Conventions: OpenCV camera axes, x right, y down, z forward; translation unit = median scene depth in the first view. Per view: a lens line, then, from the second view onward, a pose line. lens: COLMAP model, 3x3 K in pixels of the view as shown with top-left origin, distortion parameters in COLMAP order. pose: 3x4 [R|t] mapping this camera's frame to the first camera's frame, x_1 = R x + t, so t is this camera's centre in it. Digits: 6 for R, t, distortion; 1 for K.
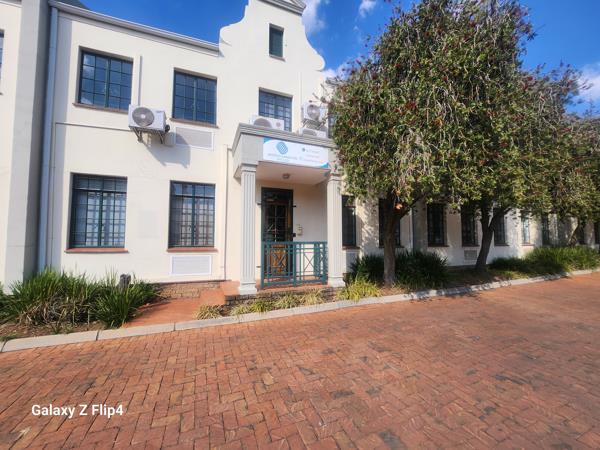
lens RADIAL K [[239.1, 0, 299.6], [0, 239.1, 229.1], [0, 0, 1]] dist [-0.023794, 0.000409]
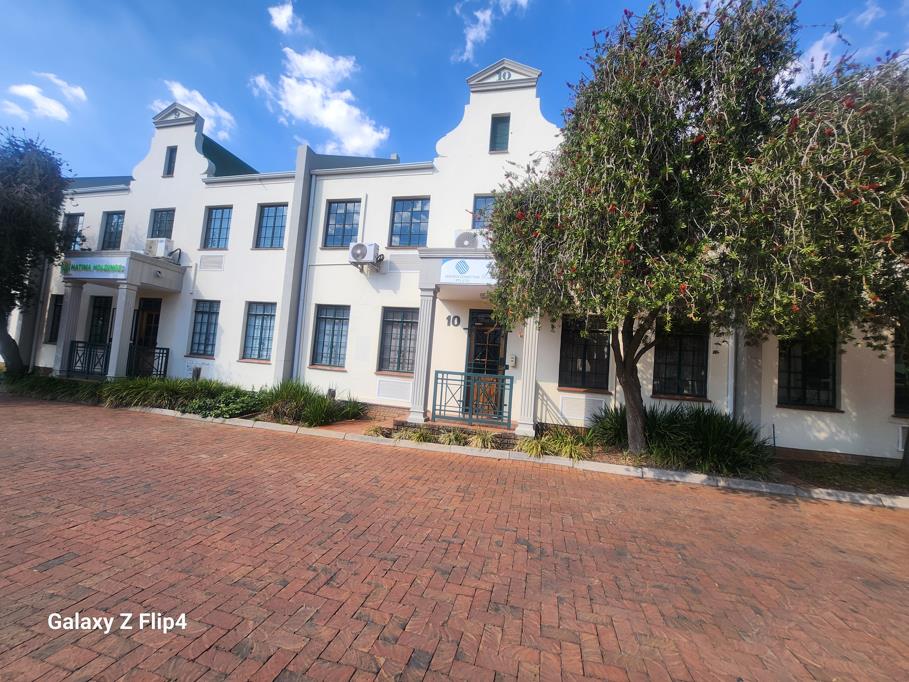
lens RADIAL K [[363.4, 0, 455.0], [0, 363.4, 346.9], [0, 0, 1]] dist [-0.023559, 0.004617]
pose [[0.812337, 0.027783, -0.582526, 0.692231], [-0.050609, 0.998455, -0.022954, -0.007677], [0.580988, 0.048127, 0.812488, -0.109953]]
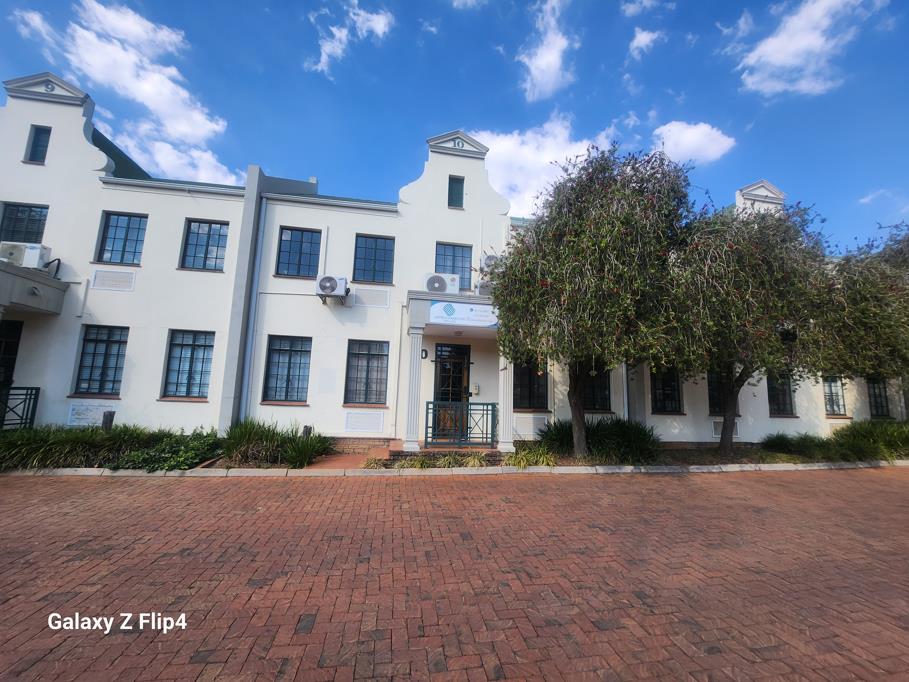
lens RADIAL K [[363.4, 0, 455.0], [0, 363.4, 346.9], [0, 0, 1]] dist [-0.023559, 0.004617]
pose [[0.975675, 0.001995, -0.219214, 0.288685], [-0.021887, 0.995849, -0.088351, -0.041633], [0.218128, 0.090999, 0.971668, -0.492143]]
